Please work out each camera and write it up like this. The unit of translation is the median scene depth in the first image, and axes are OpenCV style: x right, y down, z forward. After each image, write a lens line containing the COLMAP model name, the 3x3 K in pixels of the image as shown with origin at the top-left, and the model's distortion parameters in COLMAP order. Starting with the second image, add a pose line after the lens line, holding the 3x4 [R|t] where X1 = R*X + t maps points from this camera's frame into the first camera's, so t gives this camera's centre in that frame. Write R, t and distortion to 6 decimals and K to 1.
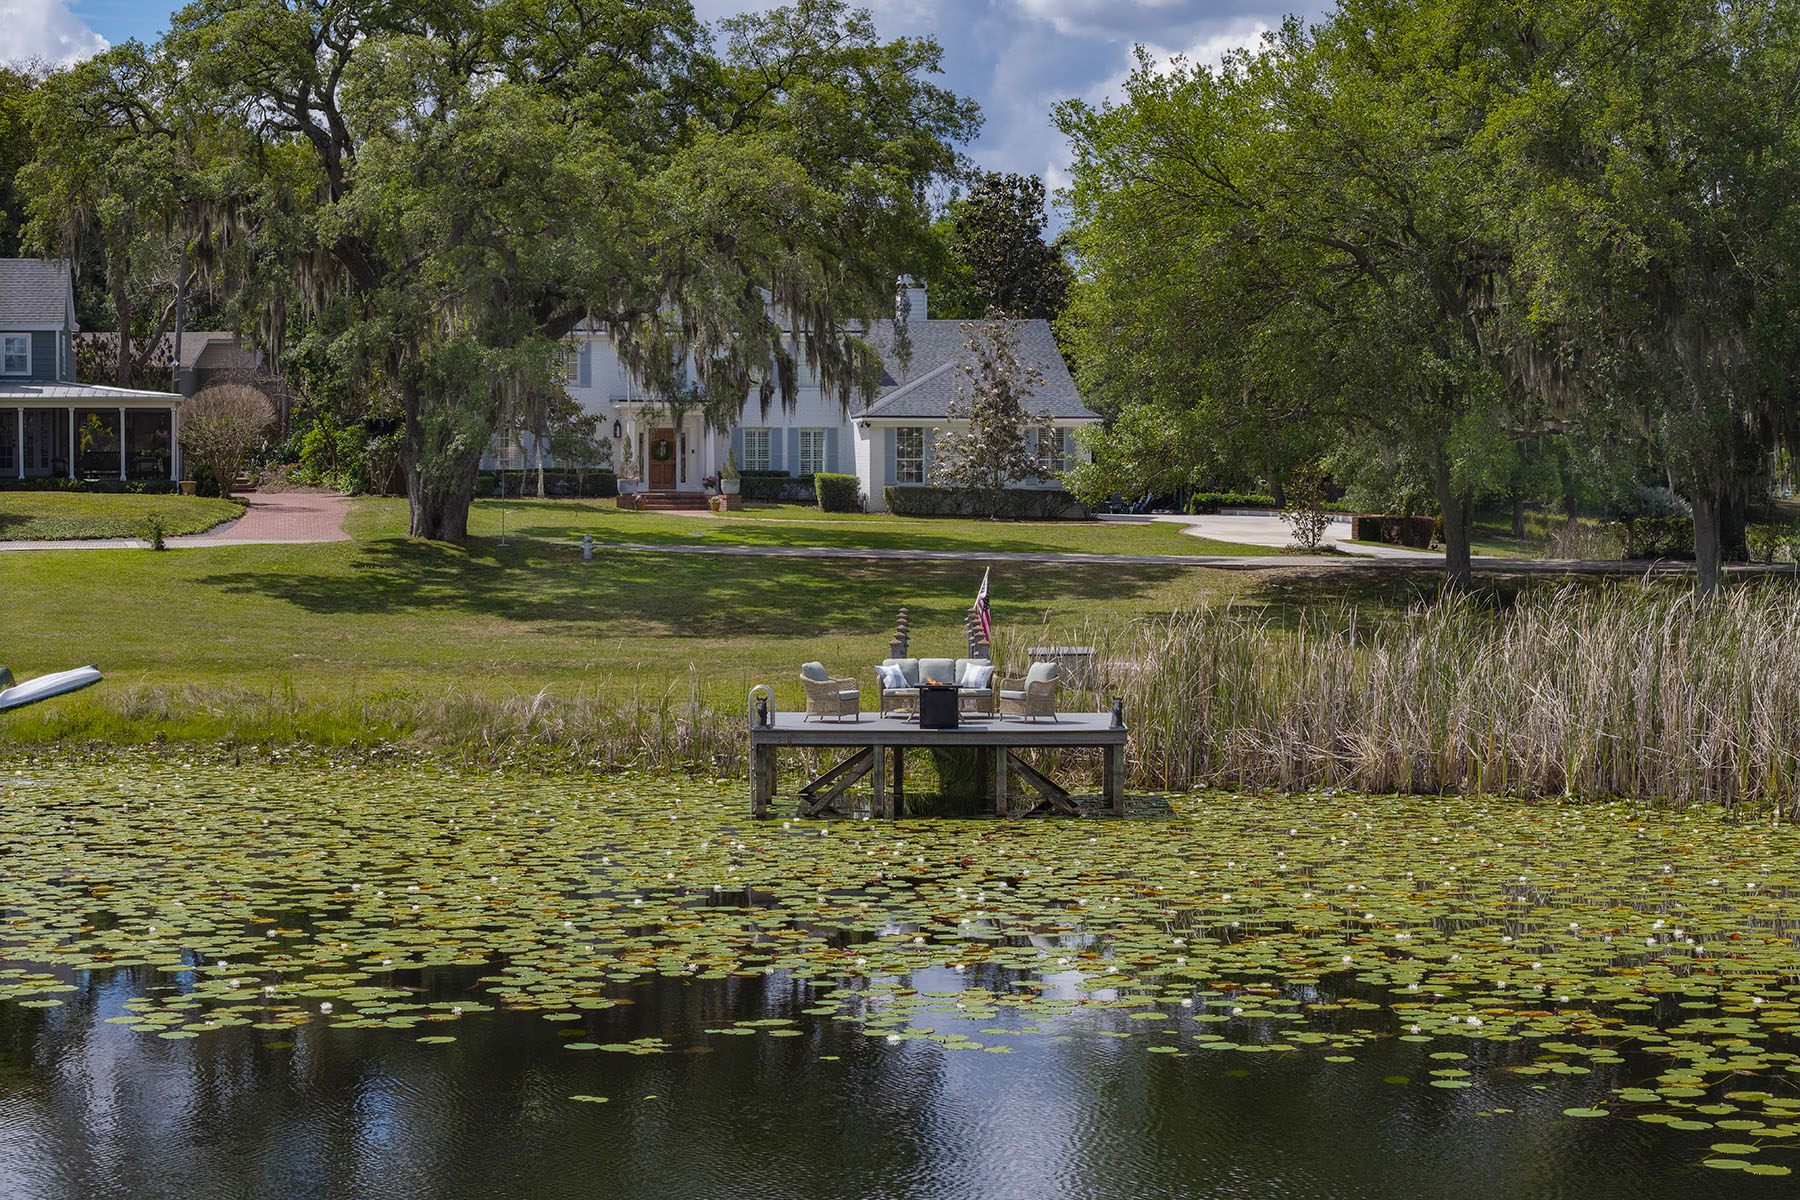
lens RADIAL K [[3564.5, 0, 1033.9], [0, 3564.5, 598.7], [0, 0, 1]] dist [-0.254506, 0.110461]
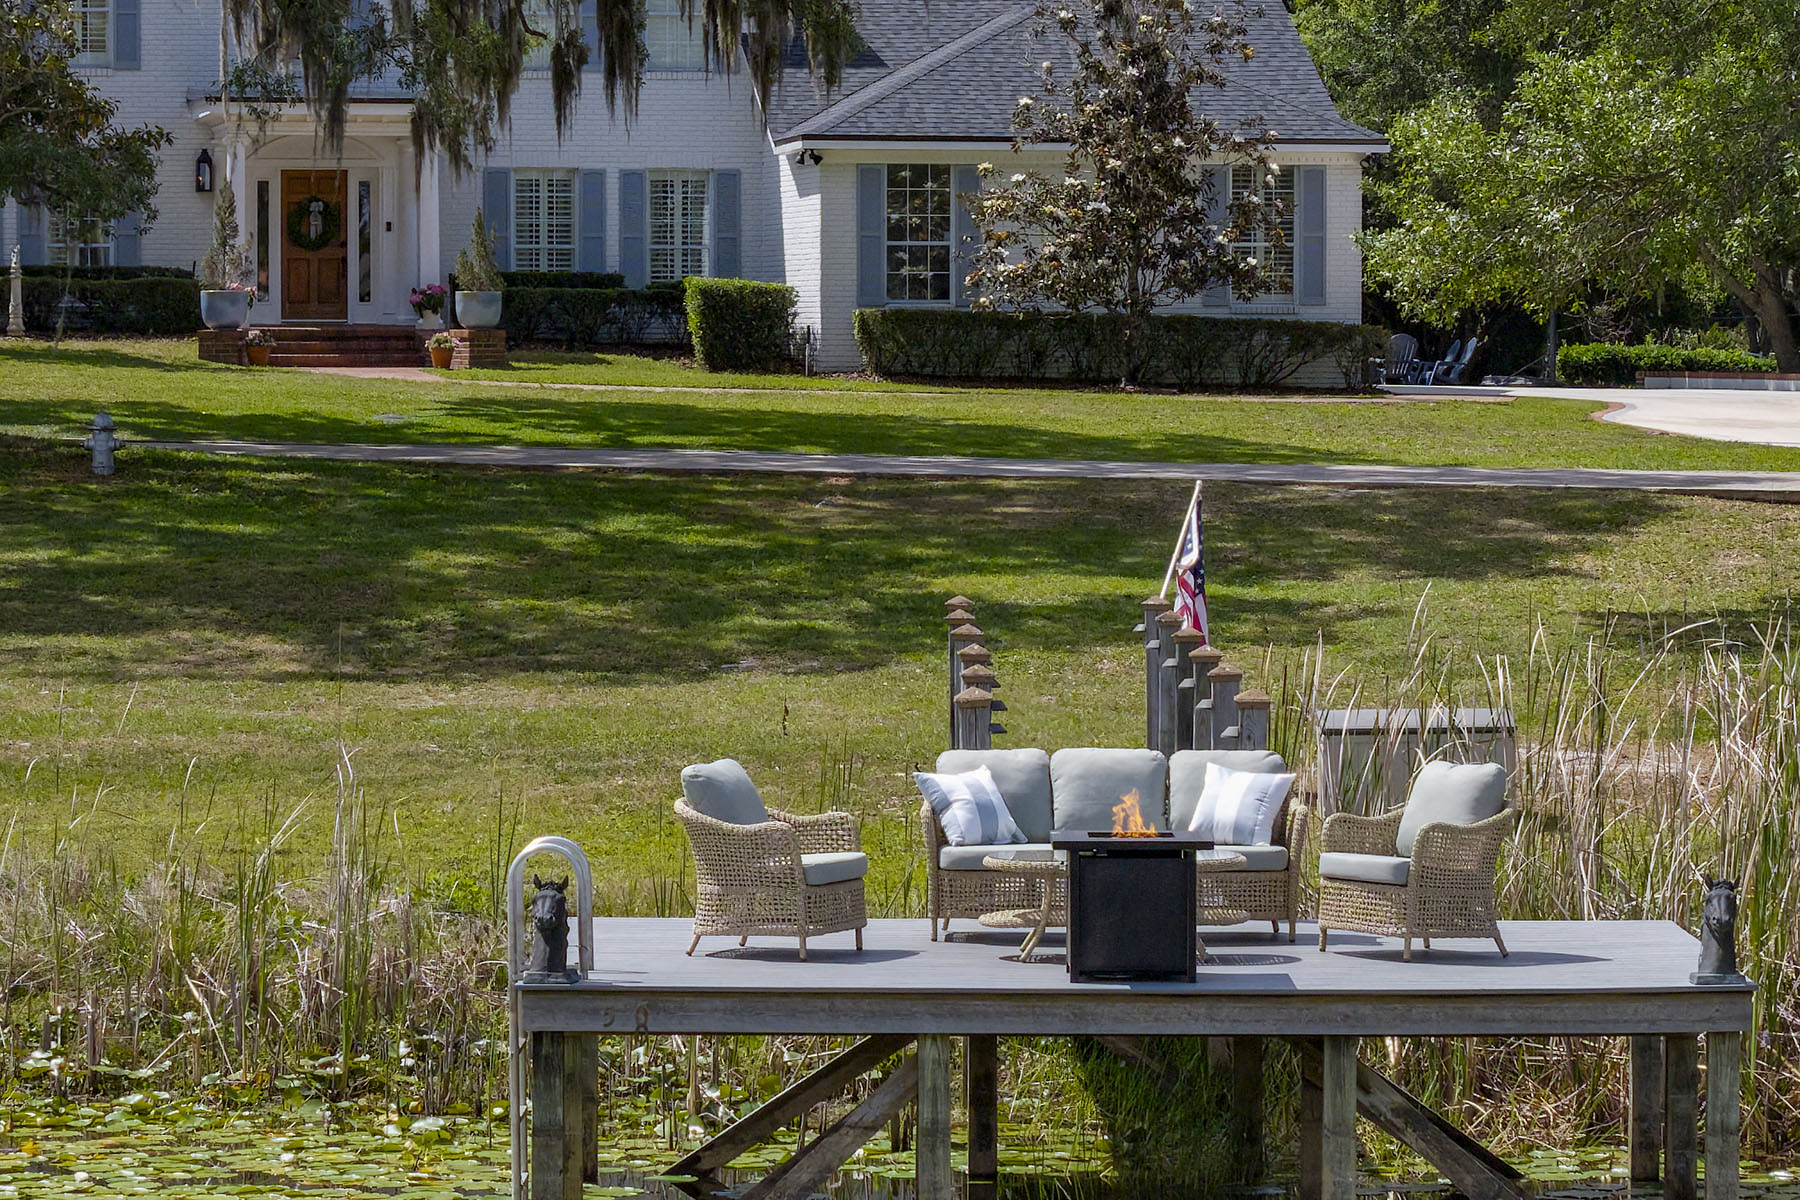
lens RADIAL K [[7141.3, 0, 900.0], [0, 7141.3, 600.0], [0, 0, 1]] dist [-0.185895, -1.417800]
pose [[0.999598, 0.001110, -0.028346, -0.018427], [-0.001113, 0.999999, -0.000080, 0.002467], [0.028346, 0.000112, 0.999598, 0.245574]]
